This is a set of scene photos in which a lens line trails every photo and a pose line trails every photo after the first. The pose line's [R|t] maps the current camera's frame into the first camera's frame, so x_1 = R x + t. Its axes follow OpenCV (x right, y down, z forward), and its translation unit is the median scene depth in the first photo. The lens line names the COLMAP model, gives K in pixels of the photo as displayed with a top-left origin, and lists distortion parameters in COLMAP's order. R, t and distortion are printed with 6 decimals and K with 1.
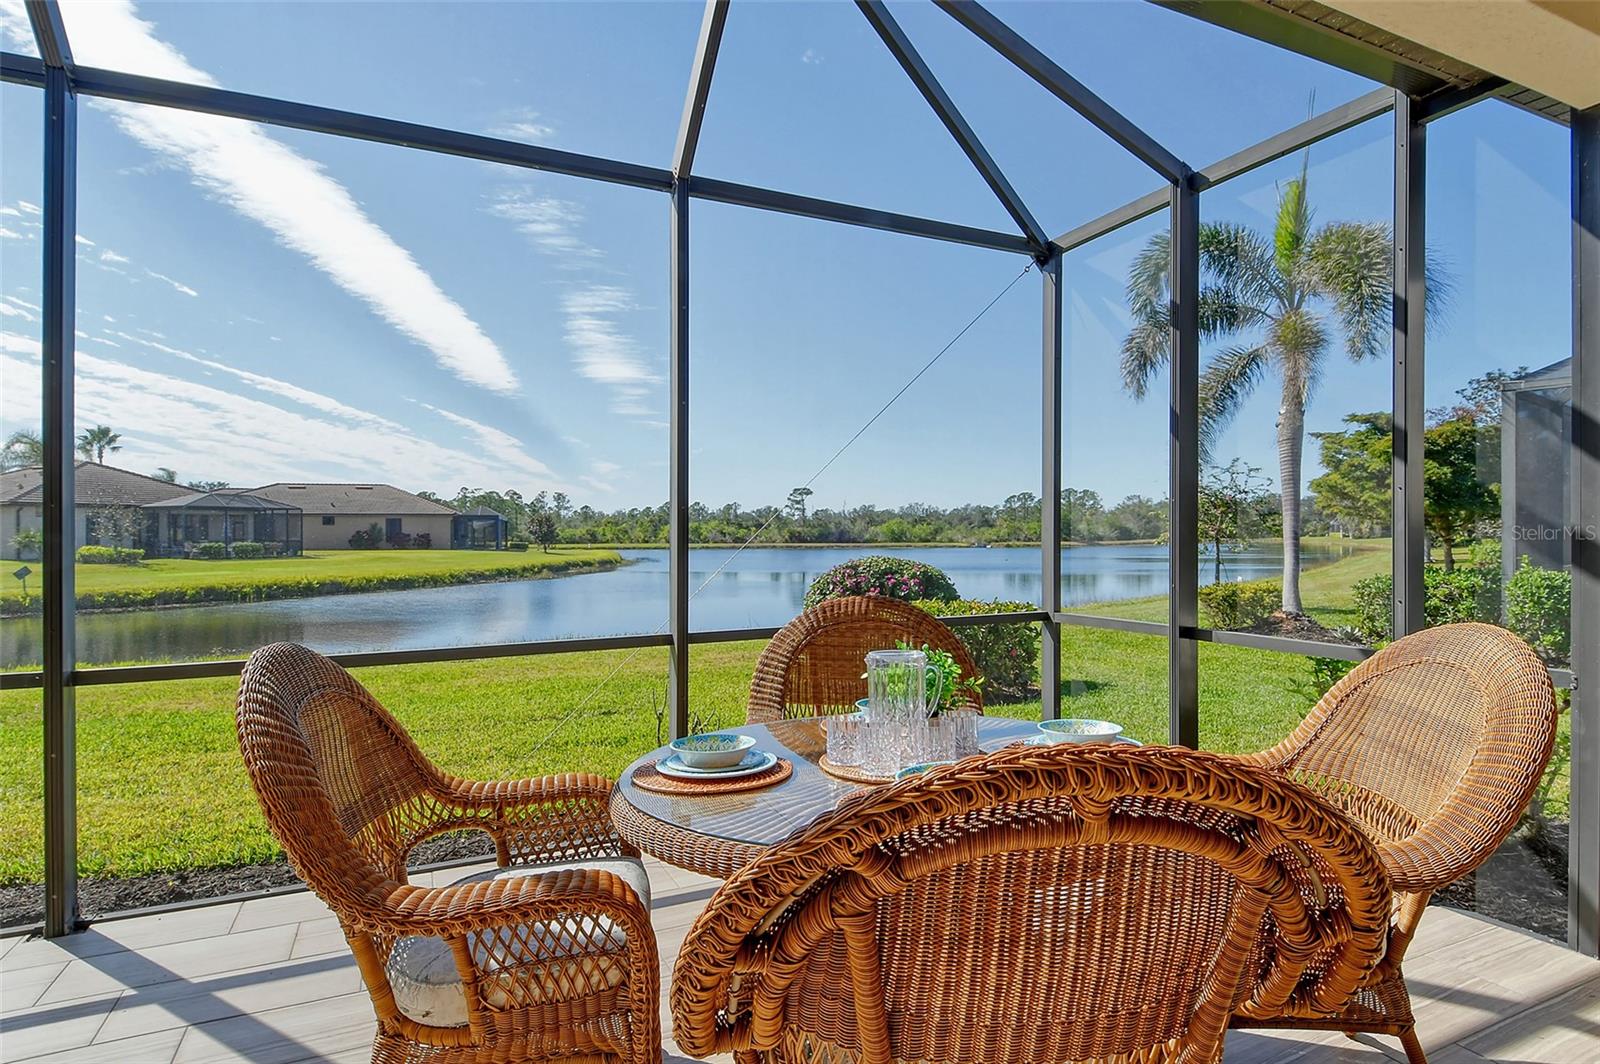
lens RADIAL K [[849.8, 0, 828.3], [0, 849.8, 538.2], [0, 0, 1]] dist [0.028393, -0.020056]
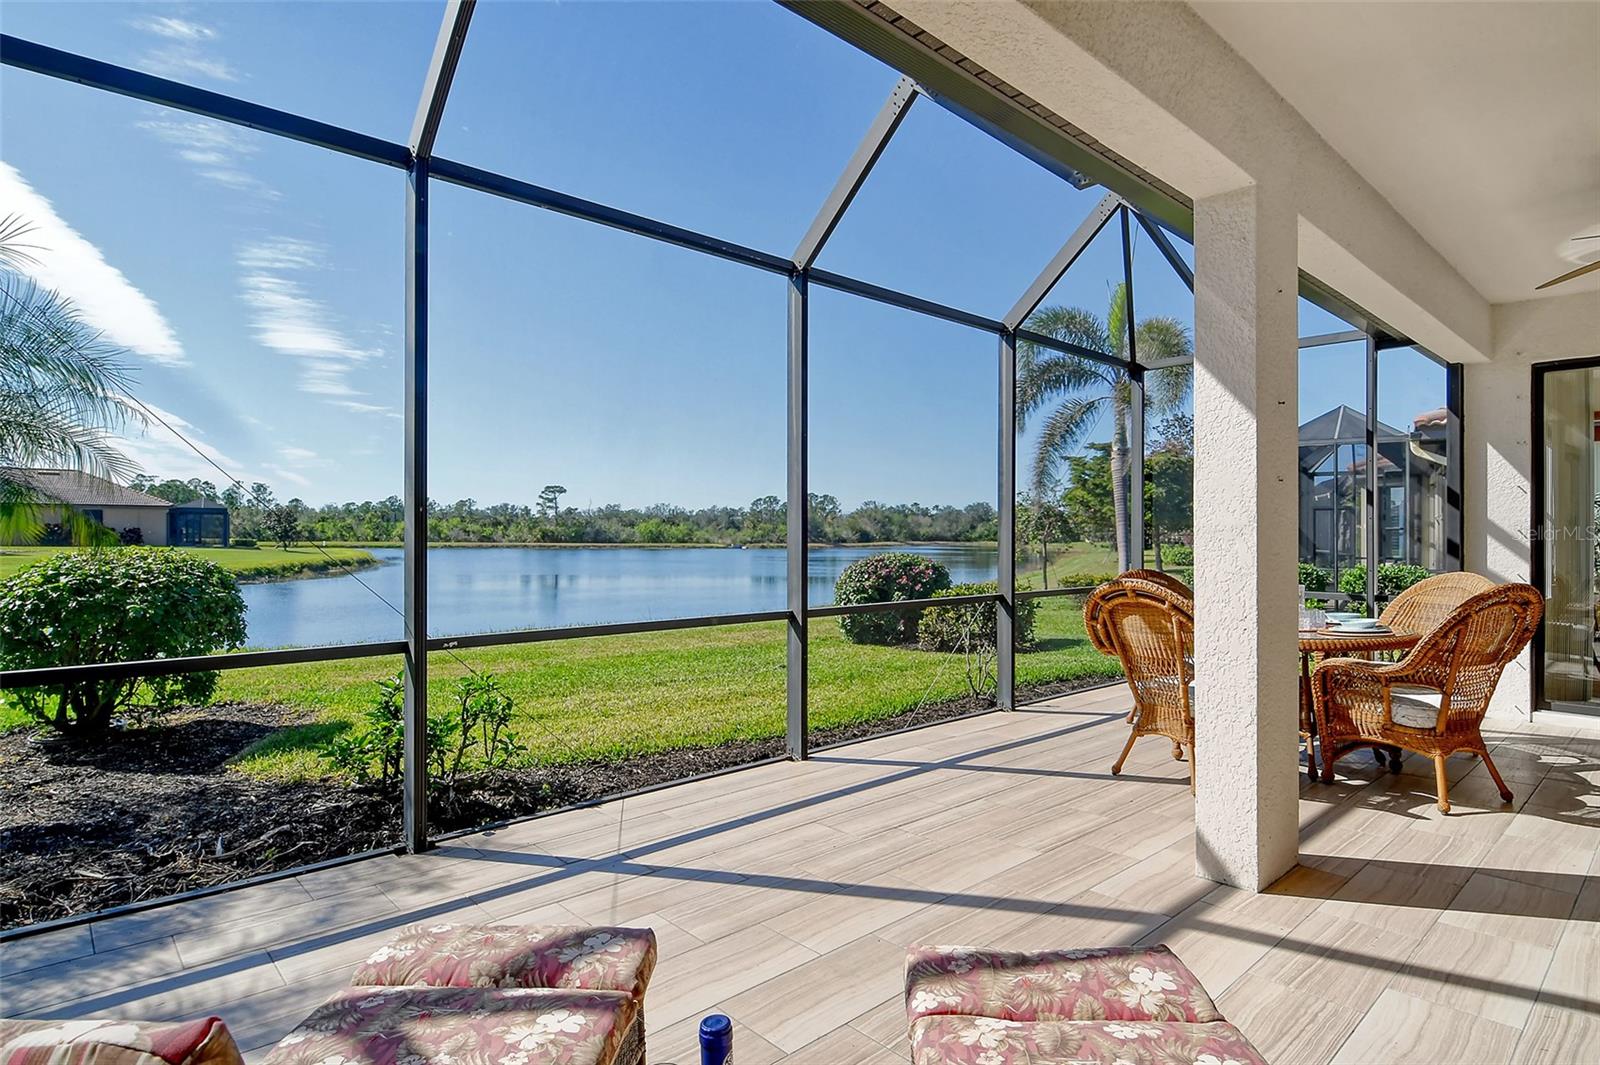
lens RADIAL K [[847.1, 0, 813.3], [0, 847.1, 505.2], [0, 0, 1]] dist [0.031864, -0.028817]
pose [[0.957693, 0.021329, 0.286999, -0.063050], [-0.009852, 0.999095, -0.041377, 0.000571], [-0.287622, 0.036799, 0.957037, -0.031769]]
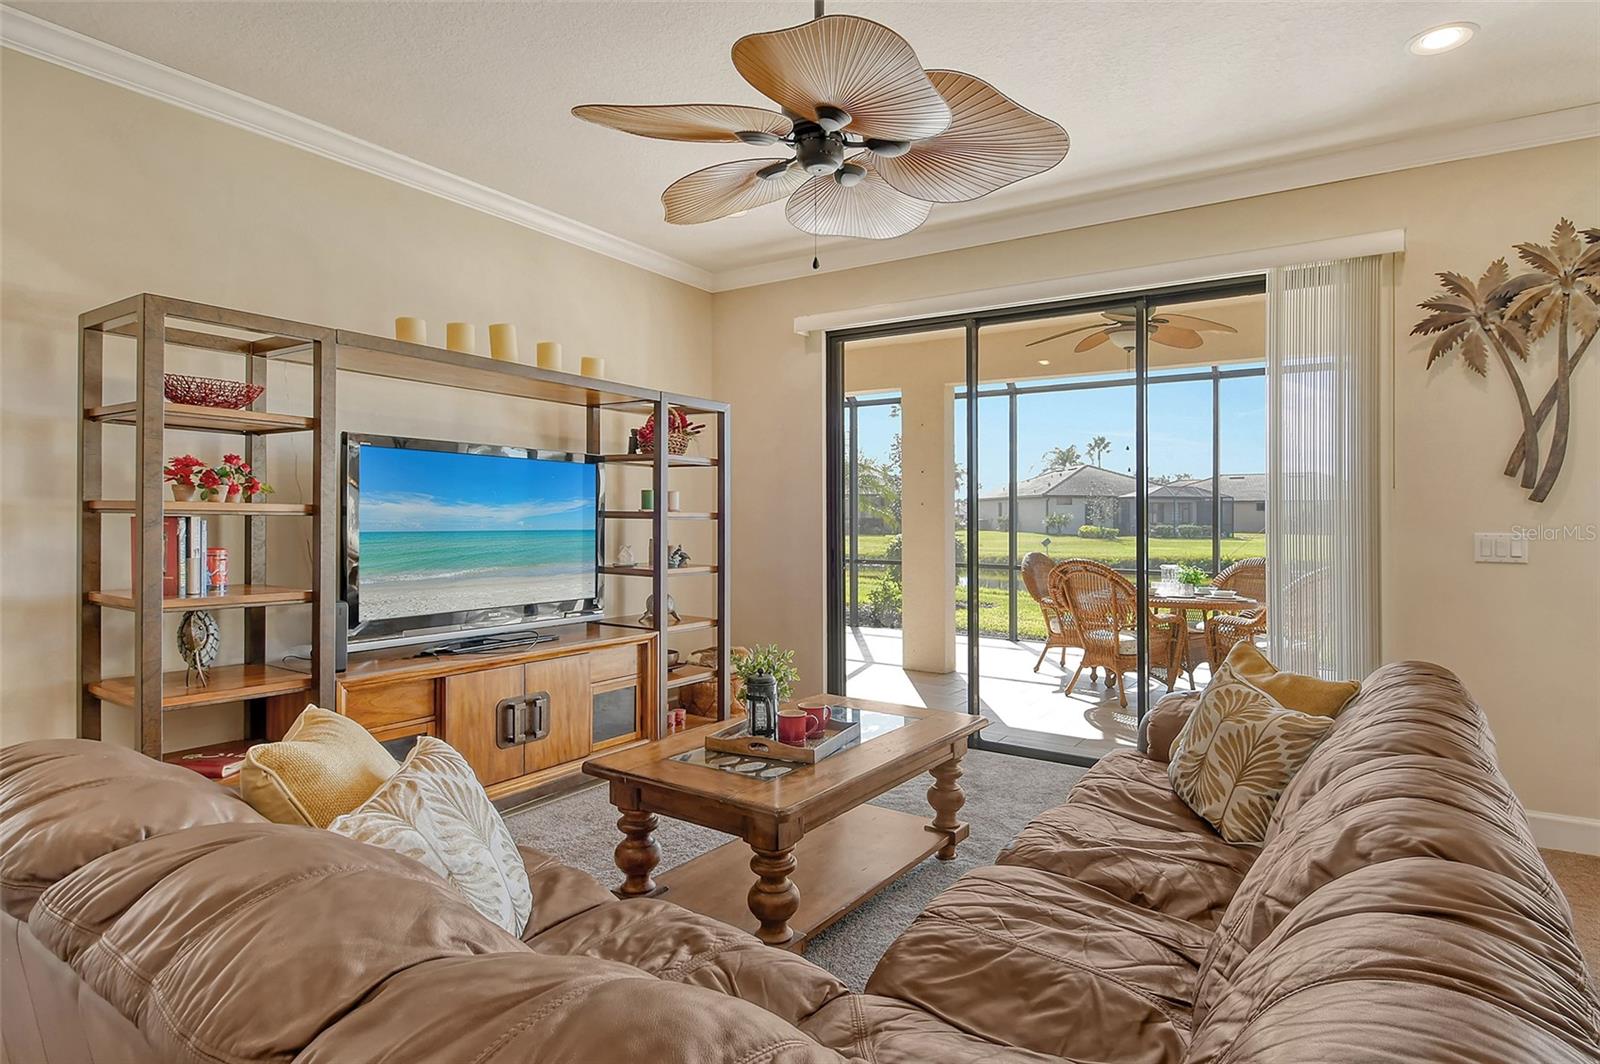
lens RADIAL K [[842.4, 0, 823.6], [0, 842.4, 511.6], [0, 0, 1]] dist [0.032179, -0.029353]
pose [[0.520731, 0.006061, -0.853699, 0.064989], [-0.016862, 0.999853, -0.003187, -0.001560], [0.853554, 0.016055, 0.520756, -0.058853]]
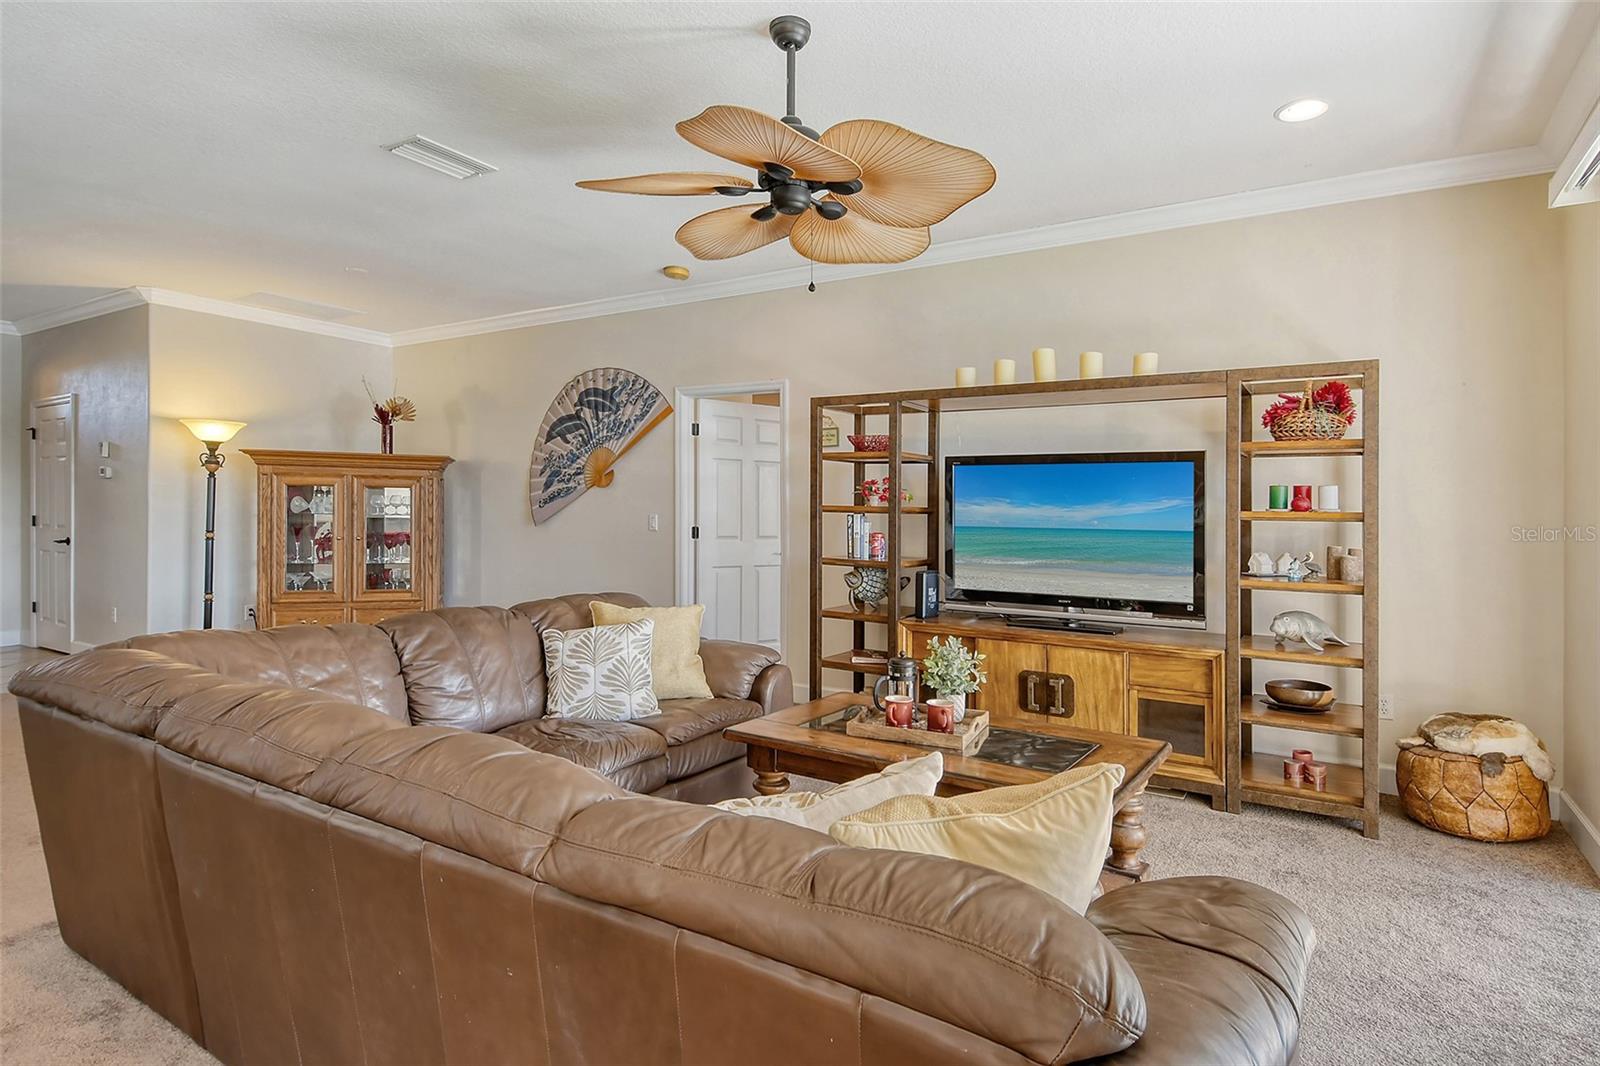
lens RADIAL K [[842.4, 0, 823.6], [0, 842.4, 512.6], [0, 0, 1]] dist [0.032179, -0.029353]
pose [[-0.838094, -0.004709, -0.545505, 0.056535], [-0.010375, 0.999919, 0.007309, -0.001564], [0.545427, 0.011786, -0.838076, -0.007771]]
